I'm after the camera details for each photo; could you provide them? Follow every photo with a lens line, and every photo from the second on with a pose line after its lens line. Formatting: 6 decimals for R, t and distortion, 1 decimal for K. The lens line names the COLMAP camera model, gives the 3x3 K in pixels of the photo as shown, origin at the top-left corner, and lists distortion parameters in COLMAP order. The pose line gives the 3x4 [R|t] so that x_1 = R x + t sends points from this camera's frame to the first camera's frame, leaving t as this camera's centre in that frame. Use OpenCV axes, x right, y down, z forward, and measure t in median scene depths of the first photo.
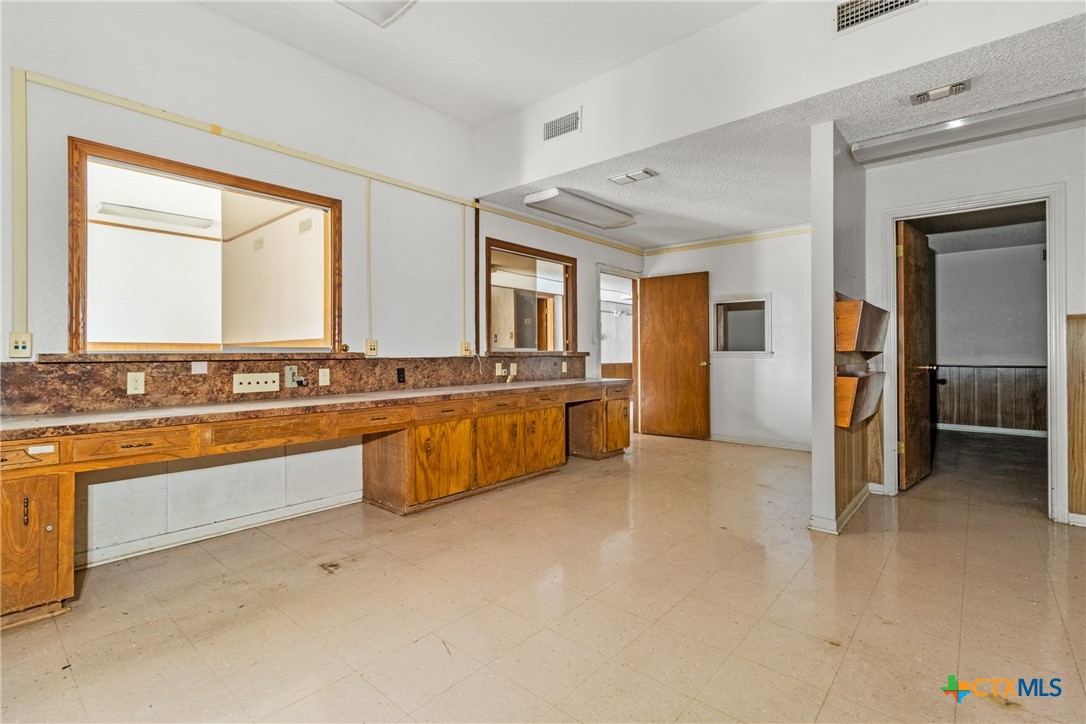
lens RADIAL K [[512.5, 0, 540.8], [0, 512.5, 353.6], [0, 0, 1]] dist [0.002472, -0.000521]
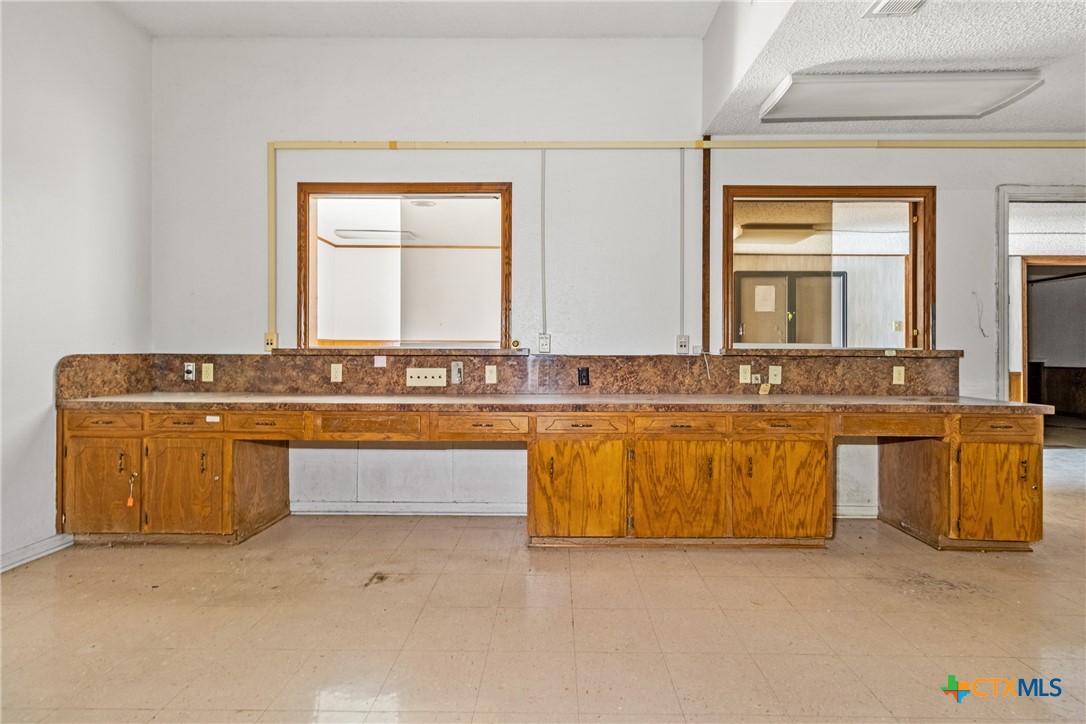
lens RADIAL K [[512.5, 0, 540.8], [0, 512.5, 353.6], [0, 0, 1]] dist [0.002472, -0.000521]
pose [[0.643358, 0.009999, -0.765500, 0.358337], [-0.006687, 0.999950, 0.007441, -0.000359], [0.765536, 0.000332, 0.643393, 0.463288]]
